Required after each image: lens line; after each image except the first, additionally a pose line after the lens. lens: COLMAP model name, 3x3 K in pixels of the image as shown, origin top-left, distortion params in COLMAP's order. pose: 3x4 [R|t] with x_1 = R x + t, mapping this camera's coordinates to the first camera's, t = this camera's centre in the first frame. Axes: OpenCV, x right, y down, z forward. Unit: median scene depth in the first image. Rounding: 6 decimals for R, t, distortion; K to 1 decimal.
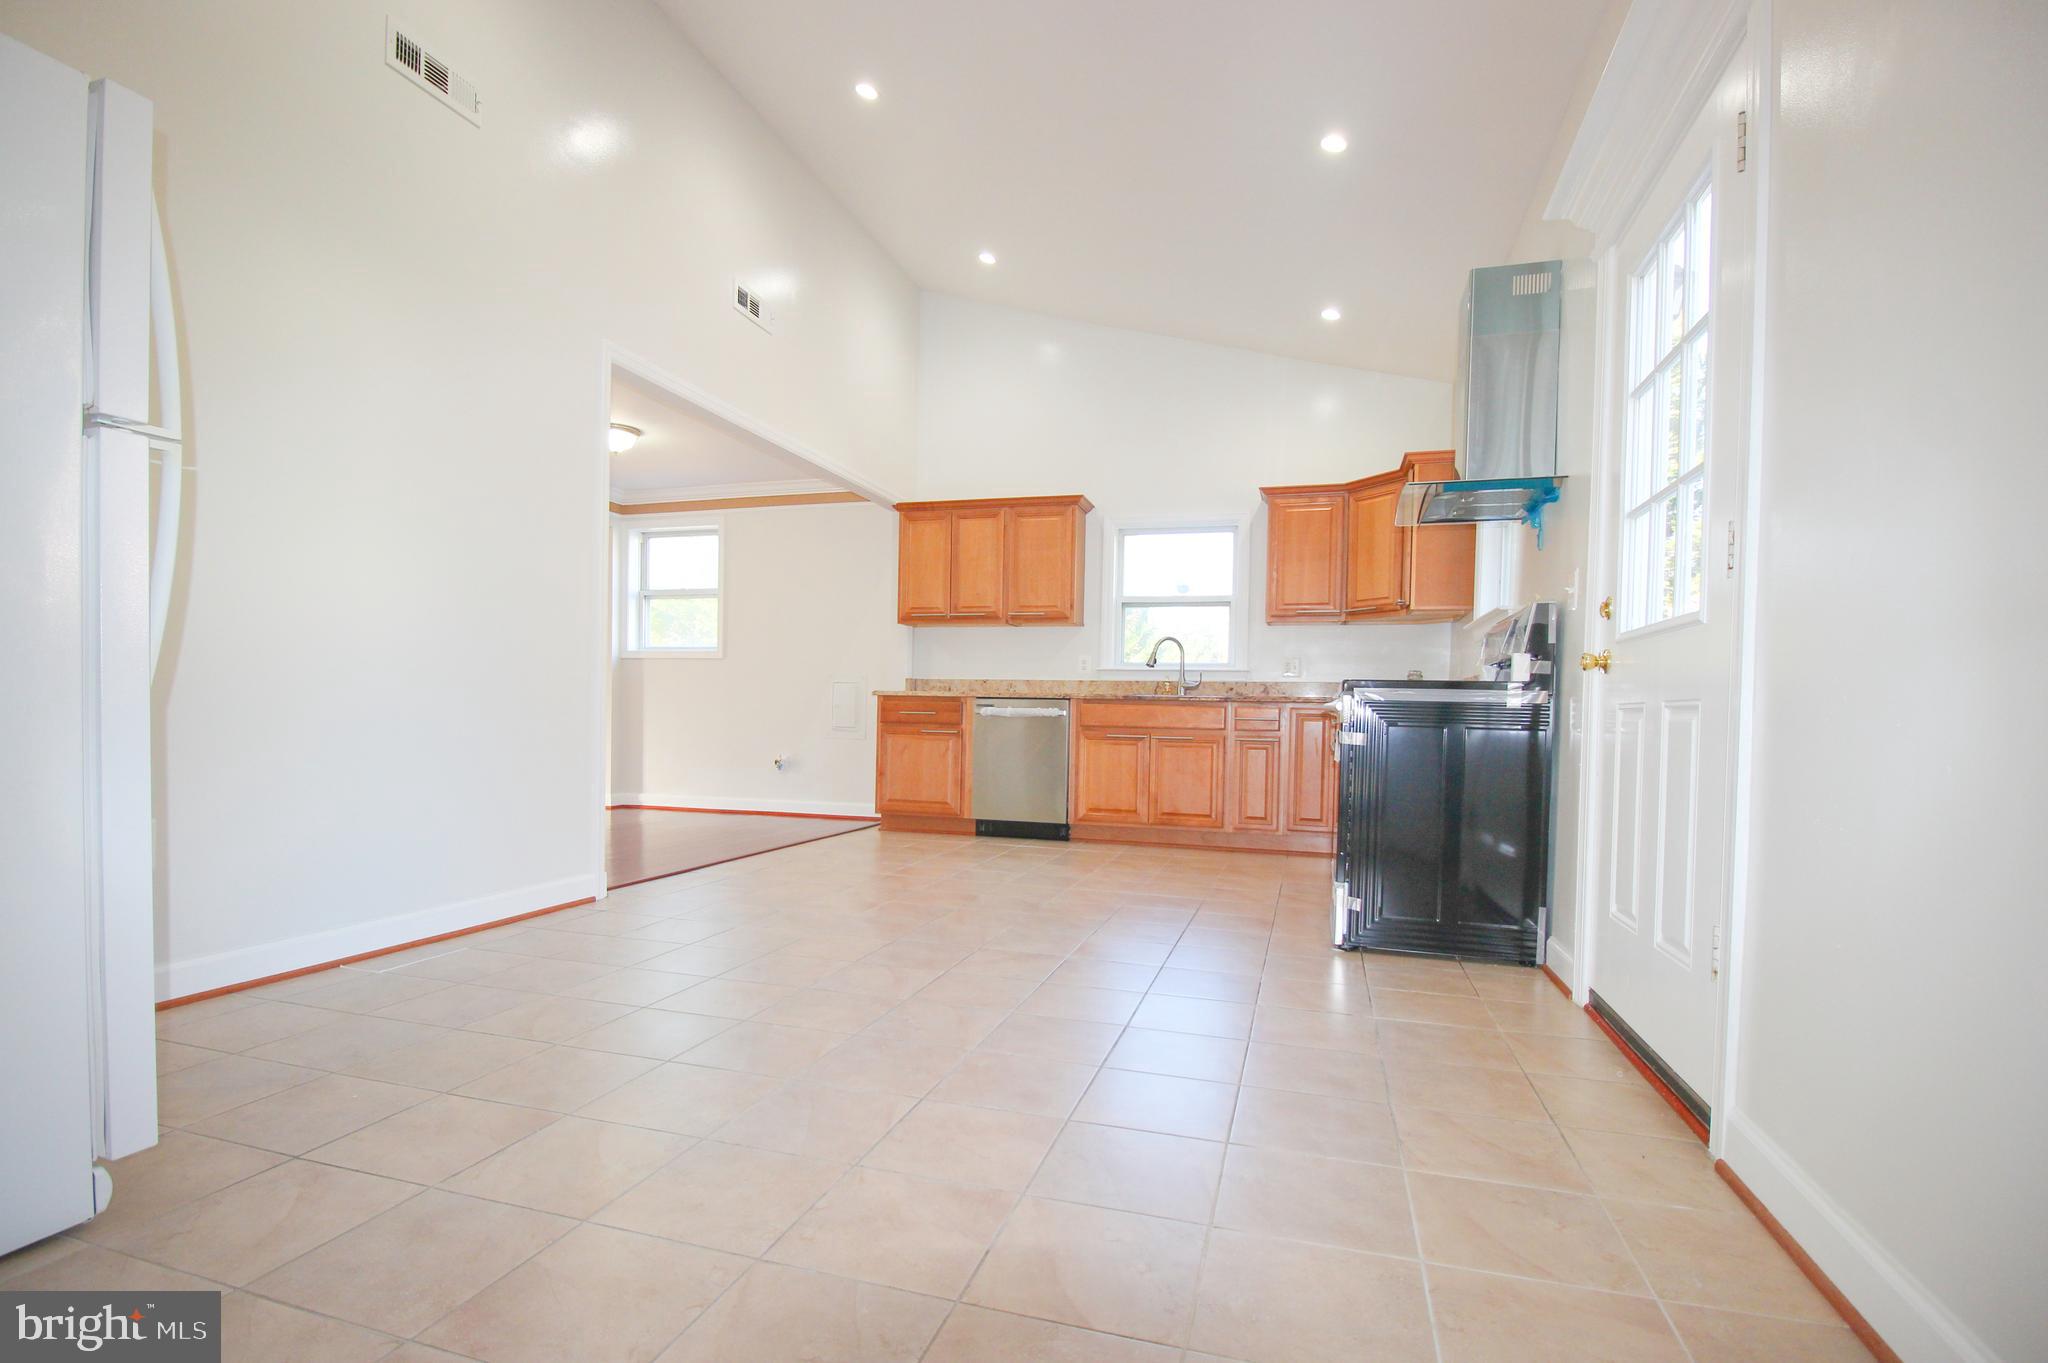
lens RADIAL K [[937.8, 0, 1022.5], [0, 937.8, 726.3], [0, 0, 1]] dist [-0.009734, -0.007689]
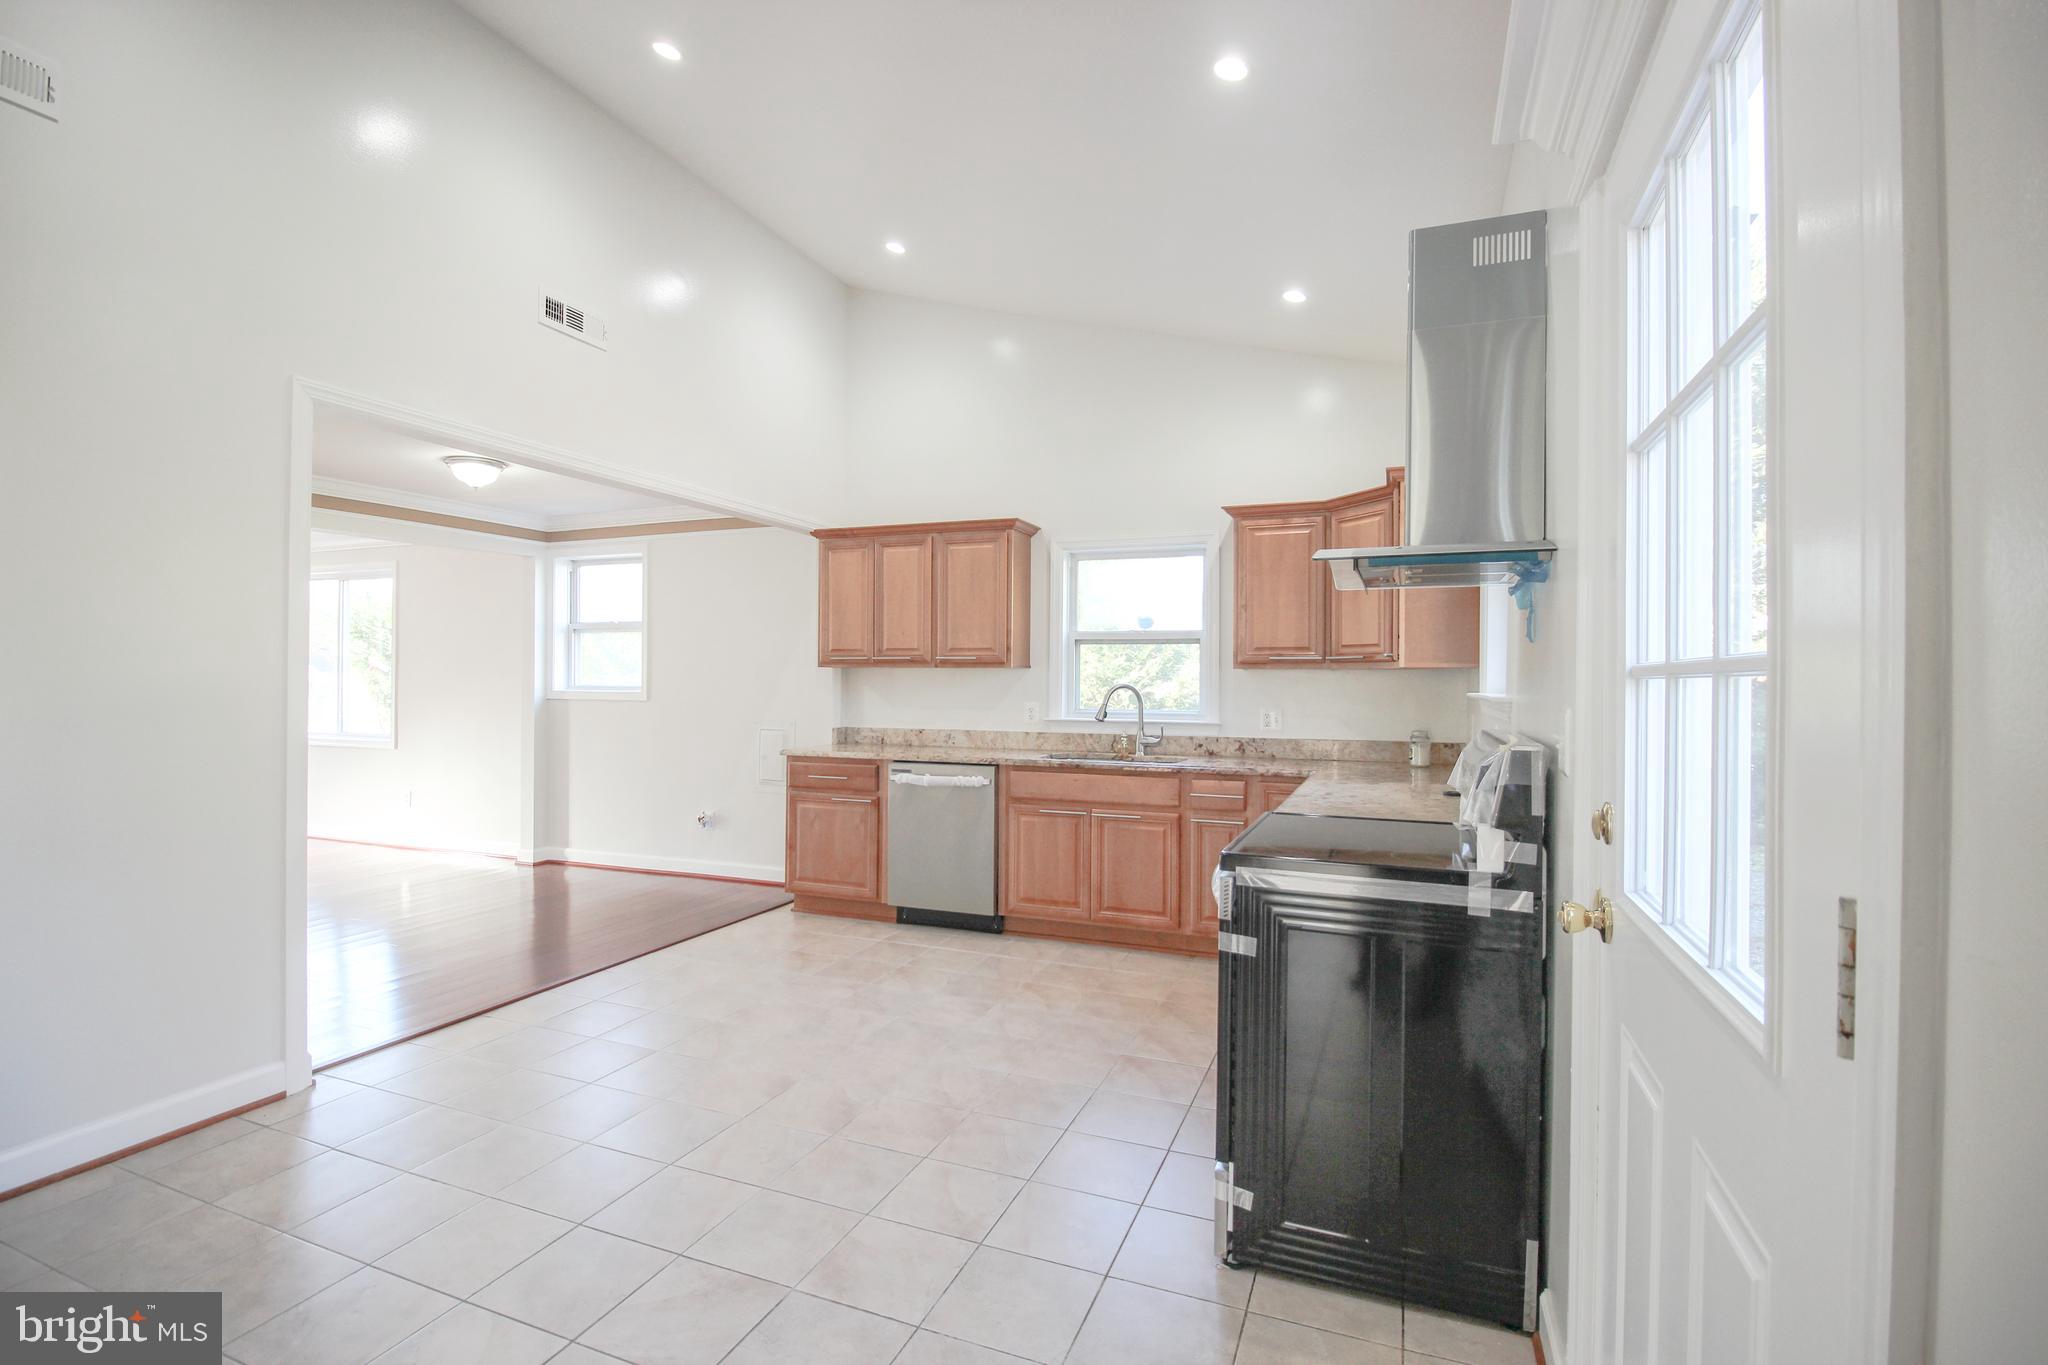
lens RADIAL K [[937.8, 0, 1020.1], [0, 937.8, 678.2], [0, 0, 1]] dist [-0.009734, -0.007689]
pose [[0.997454, -0.015052, -0.069700, 0.123906], [0.012994, 0.999469, -0.029885, -0.077663], [0.070113, 0.028903, 0.997120, 0.162590]]
